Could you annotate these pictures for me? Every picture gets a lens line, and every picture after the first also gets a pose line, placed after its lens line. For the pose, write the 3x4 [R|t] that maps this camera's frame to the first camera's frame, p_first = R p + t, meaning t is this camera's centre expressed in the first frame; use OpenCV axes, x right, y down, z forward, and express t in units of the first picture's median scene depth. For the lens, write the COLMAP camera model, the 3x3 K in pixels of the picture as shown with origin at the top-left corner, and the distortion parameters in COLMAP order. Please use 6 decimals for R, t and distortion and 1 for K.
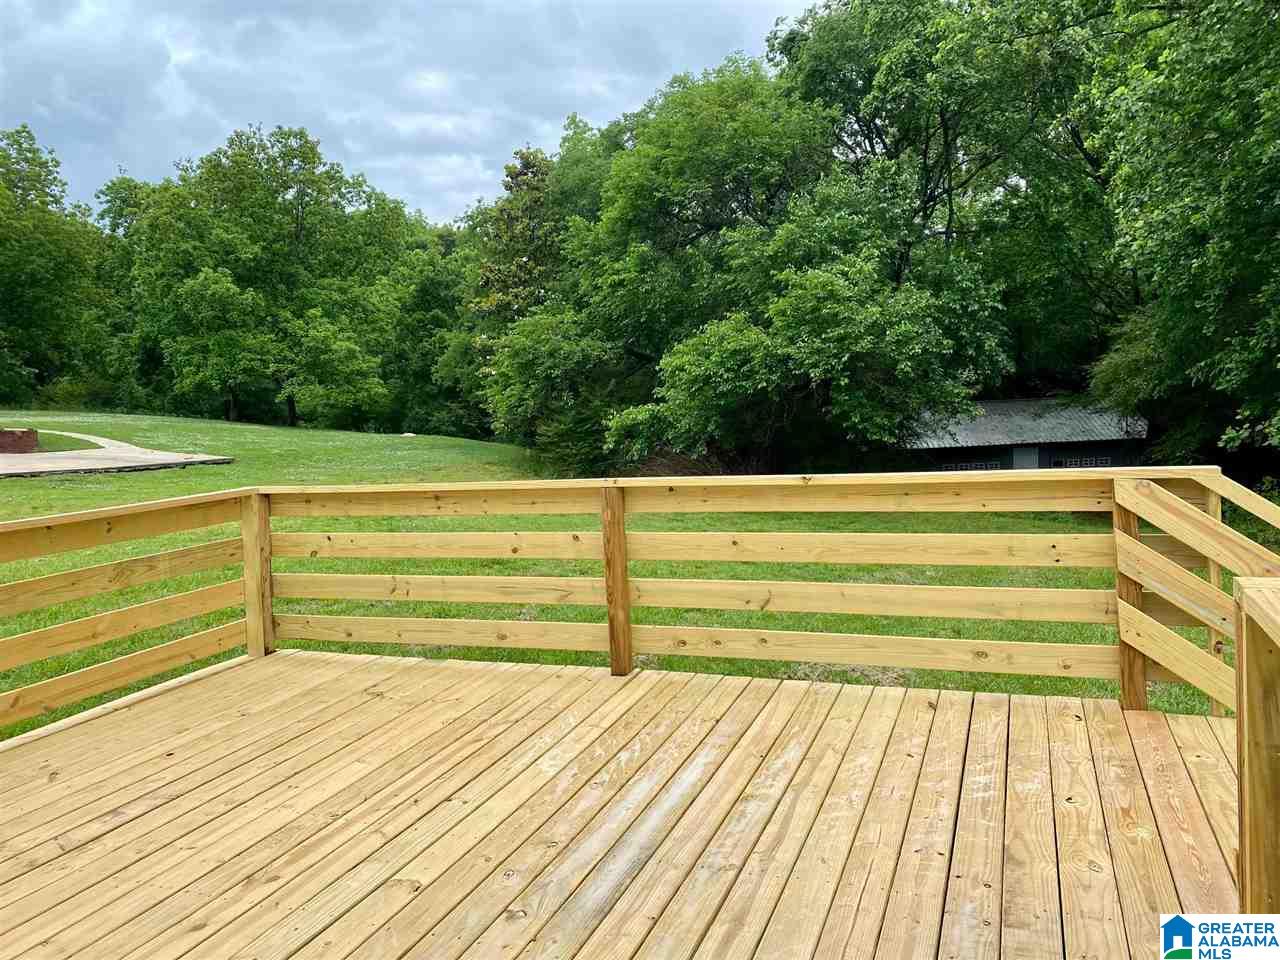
lens RADIAL K [[970.9, 0, 638.3], [0, 970.9, 486.8], [0, 0, 1]] dist [0.035143, -0.041118]
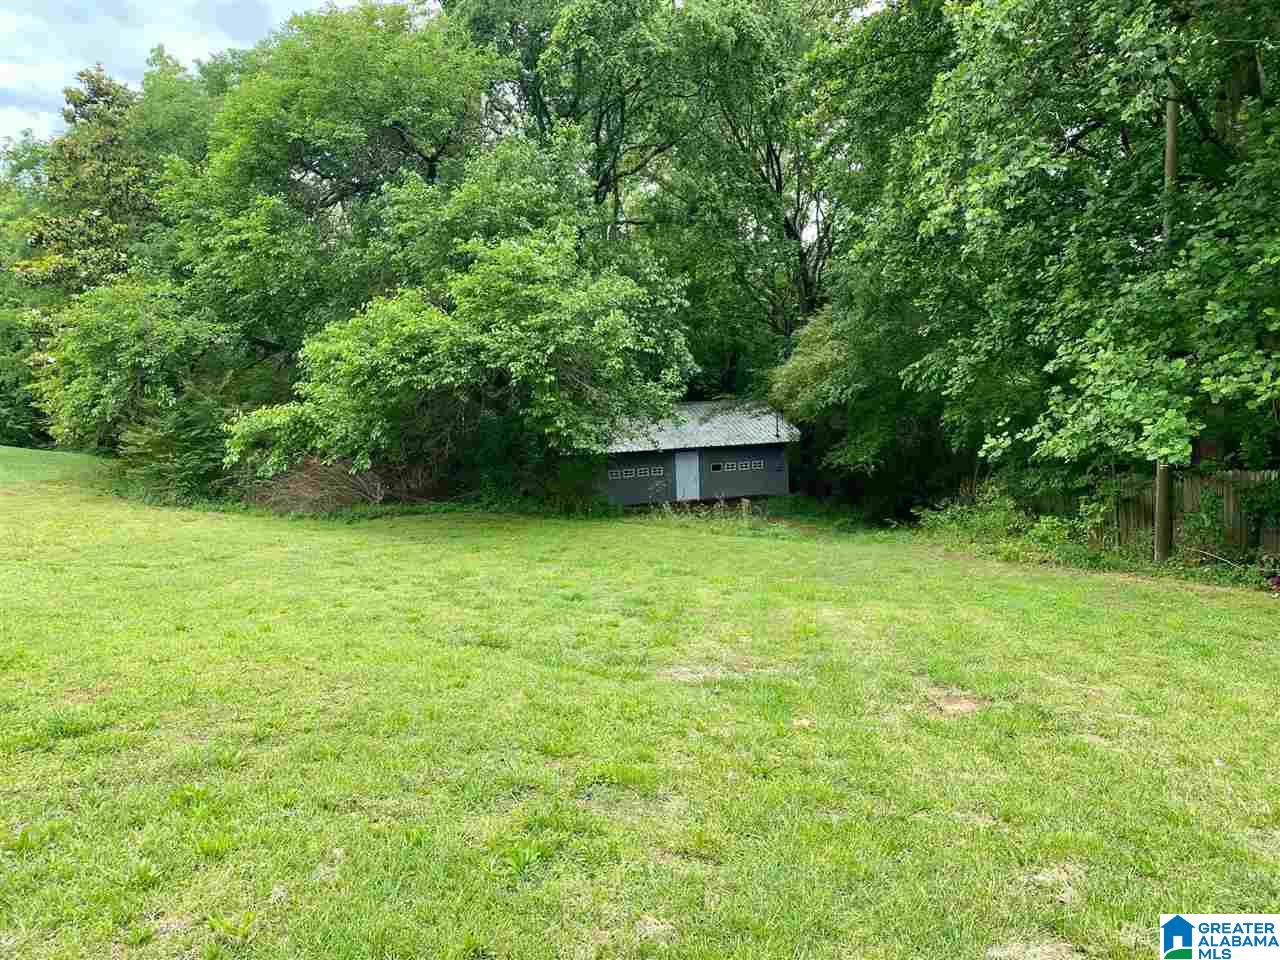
lens RADIAL K [[970.9, 0, 645.0], [0, 970.9, 472.9], [0, 0, 1]] dist [0.035143, -0.041118]
pose [[0.922319, -0.018431, 0.385990, -0.025679], [0.024623, 0.999635, -0.011103, -0.014138], [-0.385644, 0.019745, 0.922436, 0.171021]]
